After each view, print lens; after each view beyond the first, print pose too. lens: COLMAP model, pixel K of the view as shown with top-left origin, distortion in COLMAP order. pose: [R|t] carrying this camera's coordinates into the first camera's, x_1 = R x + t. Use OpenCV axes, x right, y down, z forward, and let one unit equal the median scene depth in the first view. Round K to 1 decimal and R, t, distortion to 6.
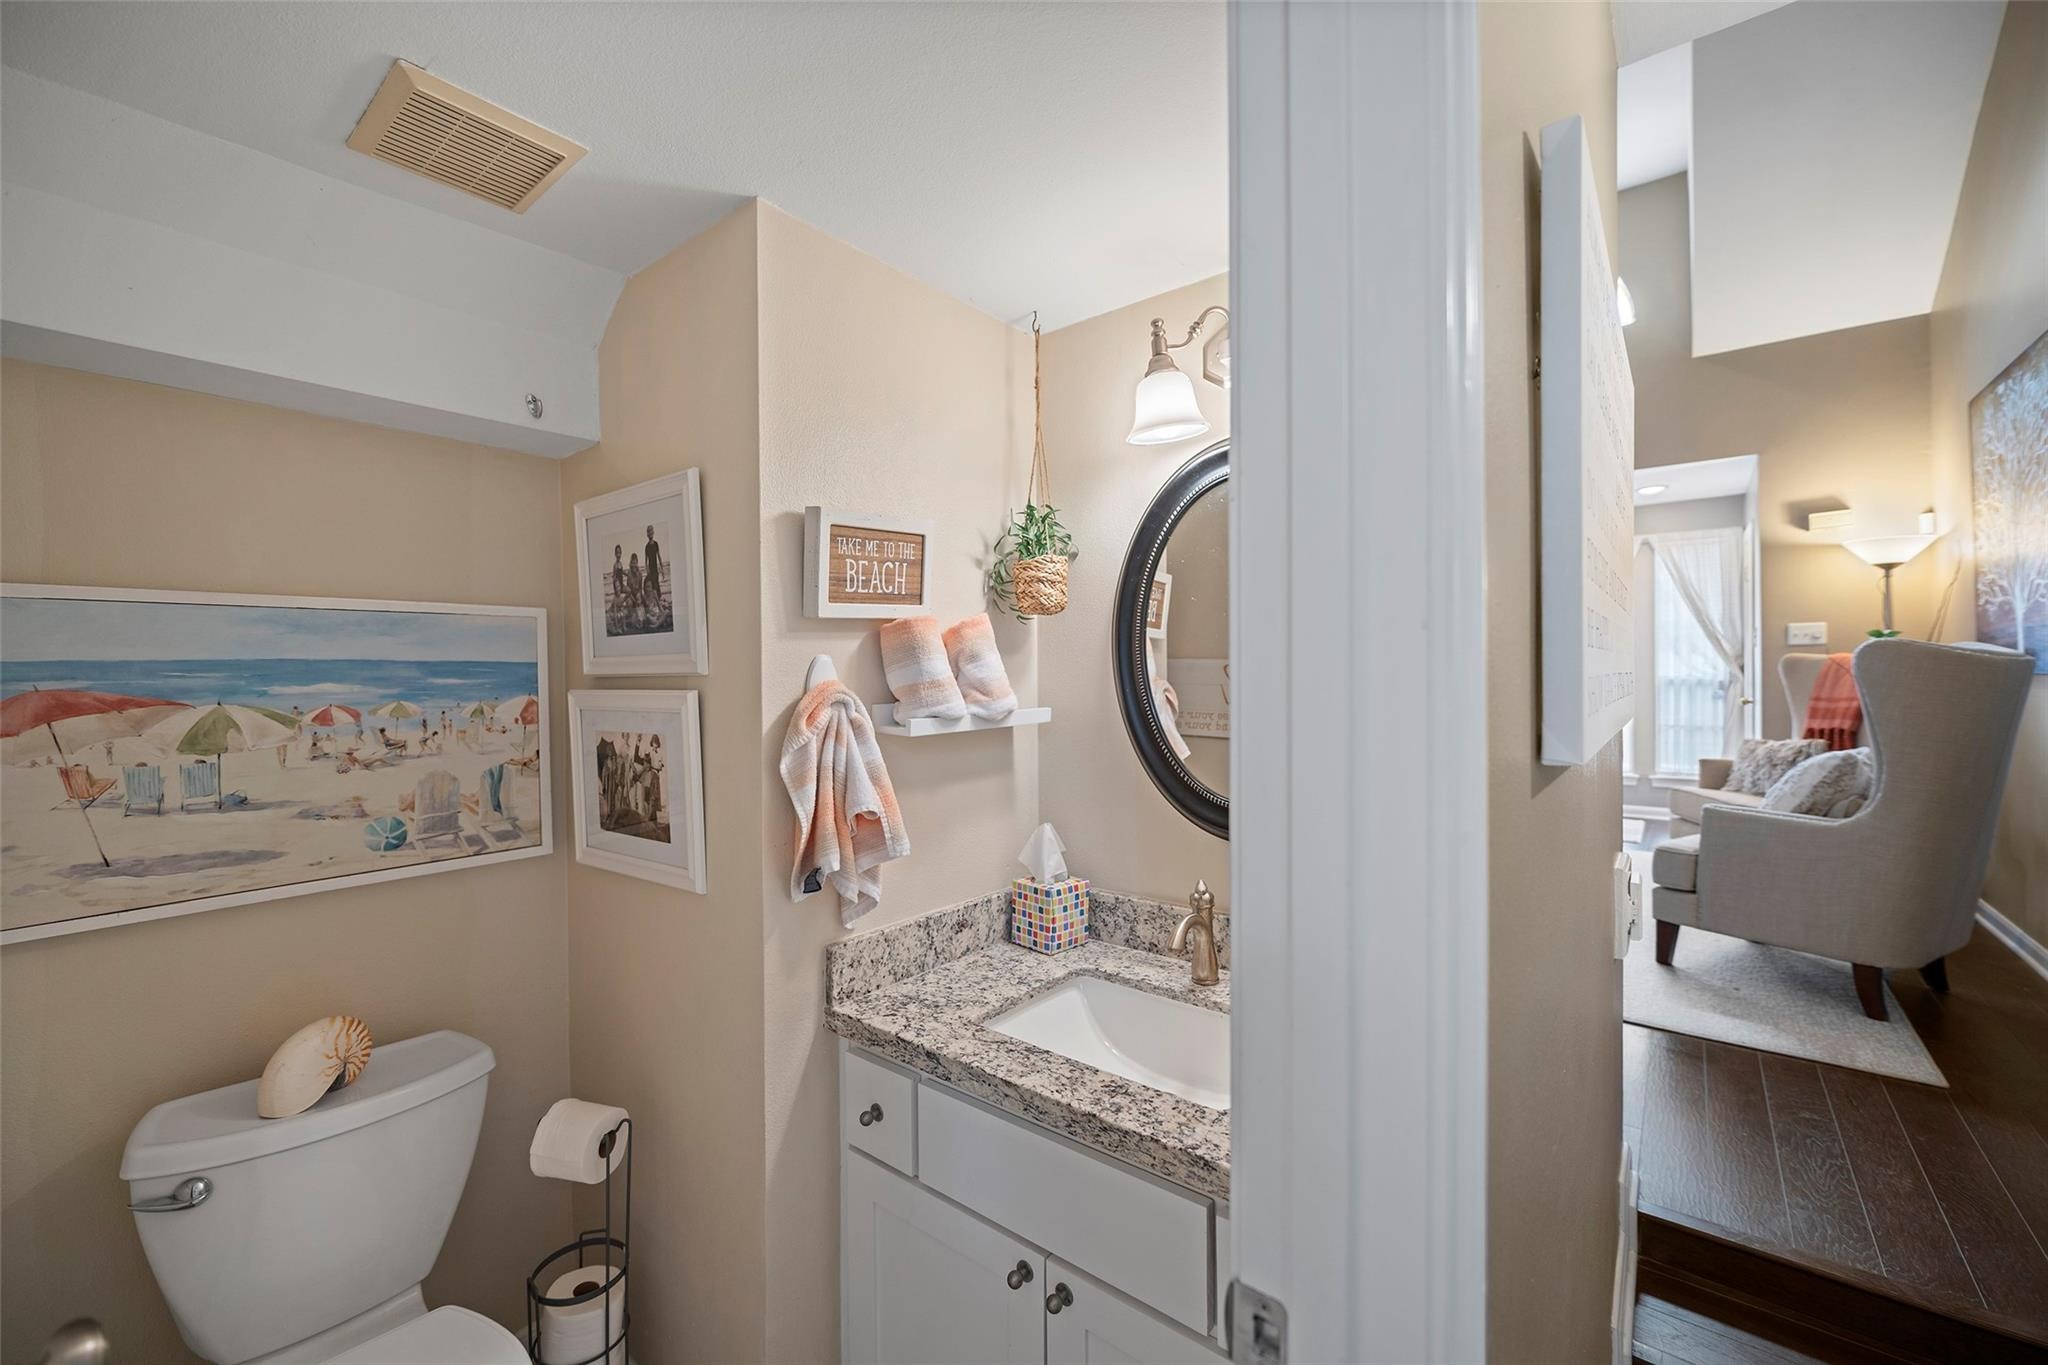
lens RADIAL K [[826.0, 0, 1021.7], [0, 826.0, 673.4], [0, 0, 1]] dist [-0.001781, -0.000631]
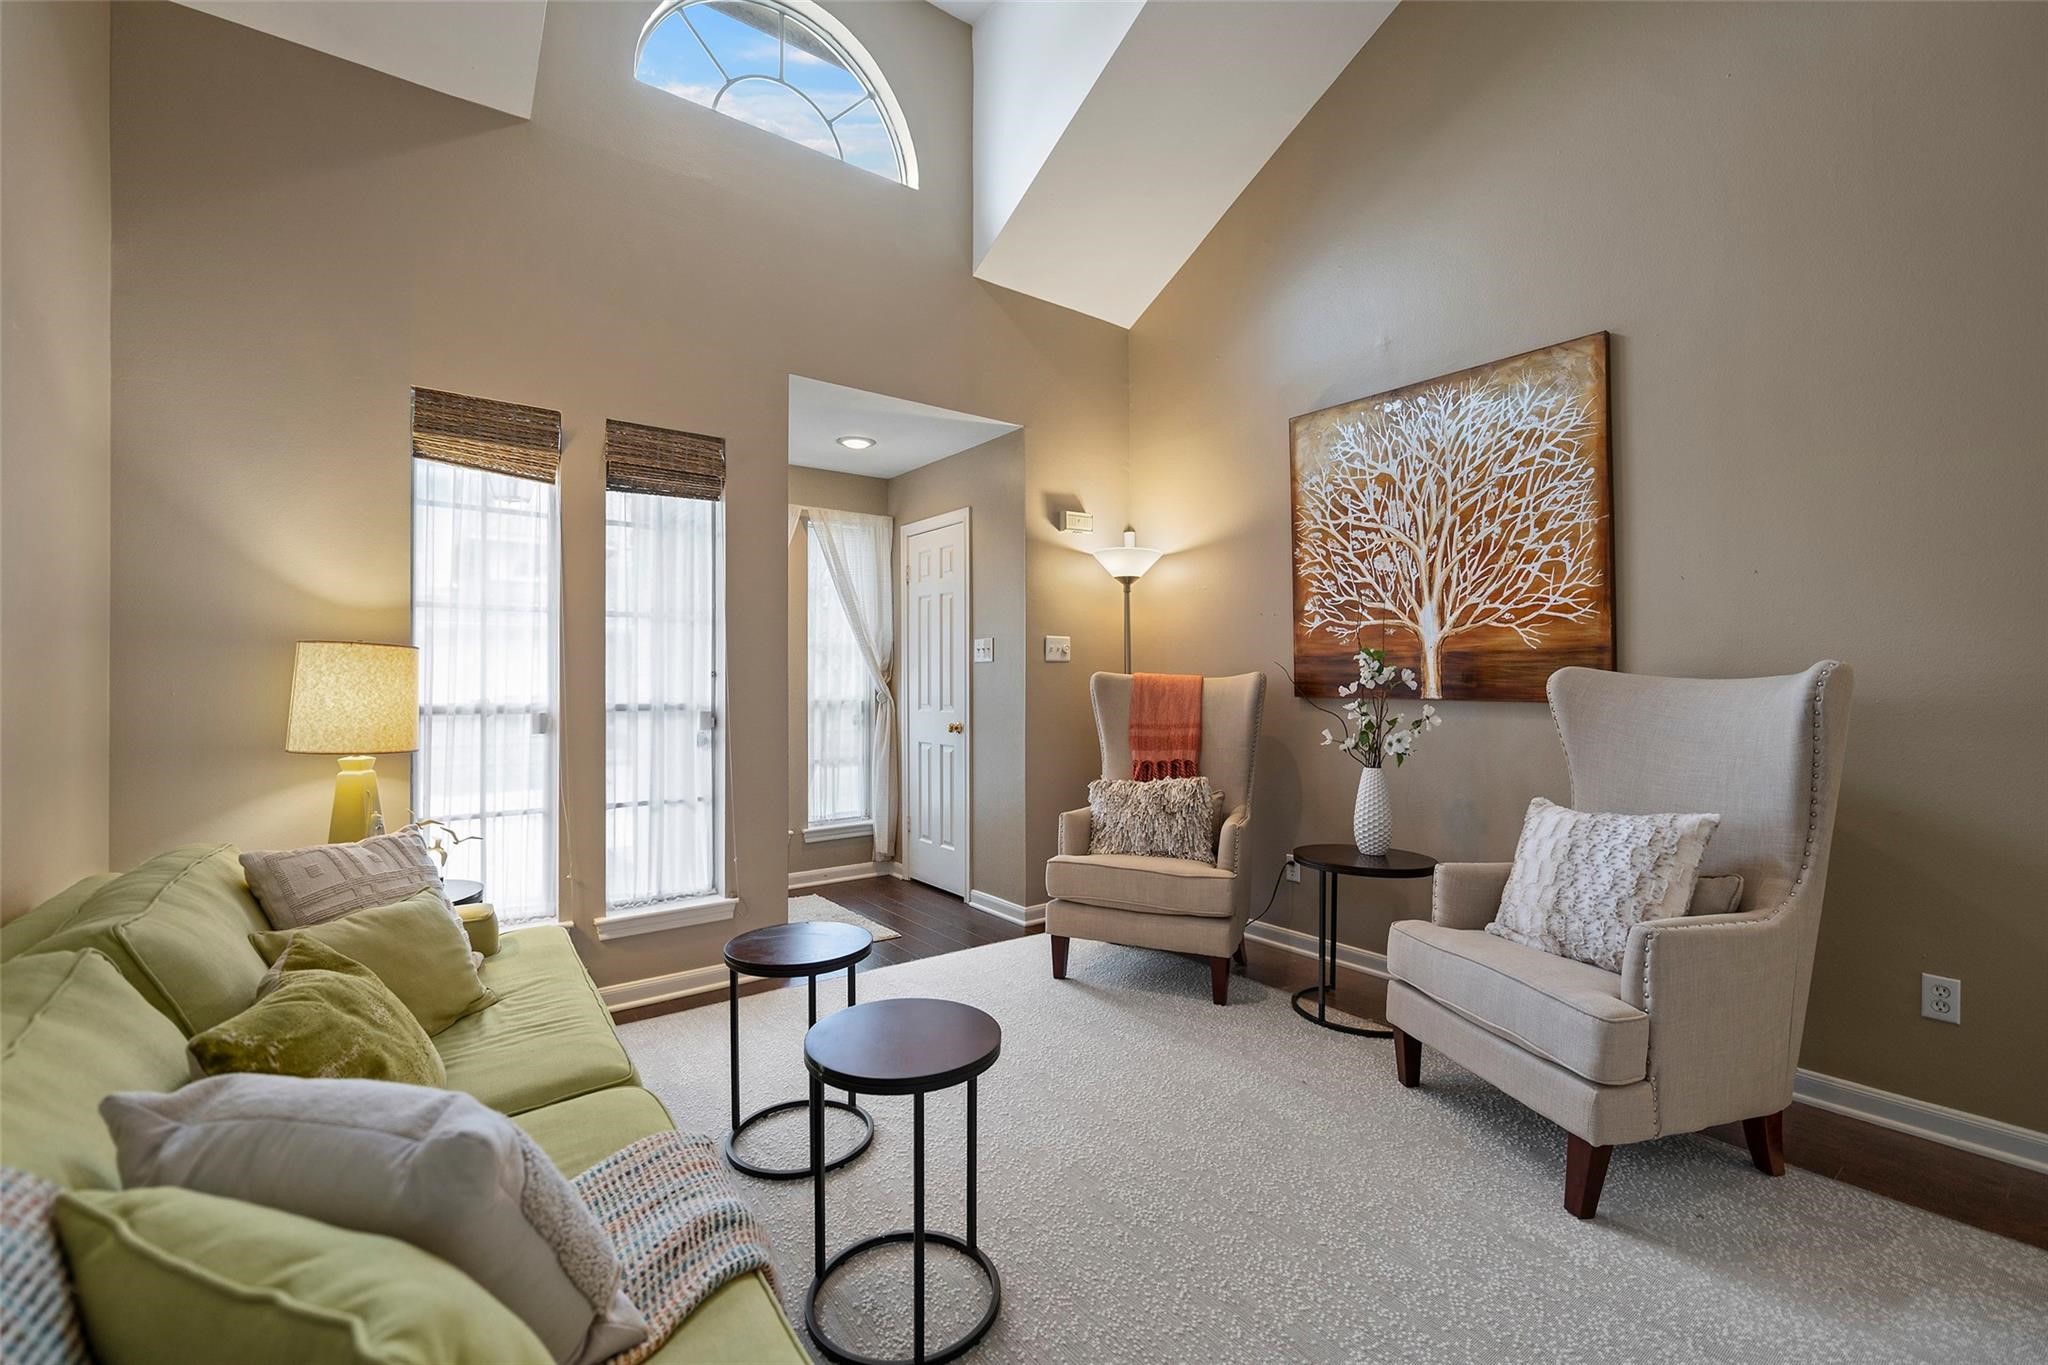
lens RADIAL K [[867.0, 0, 1022.5], [0, 867.0, 674.4], [0, 0, 1]] dist [0.000279, 0.000049]
pose [[0.258195, 0.005872, 0.966075, 0.063513], [-0.001838, 0.999983, -0.005587, -0.016650], [-0.966091, -0.000334, 0.258201, 0.854955]]
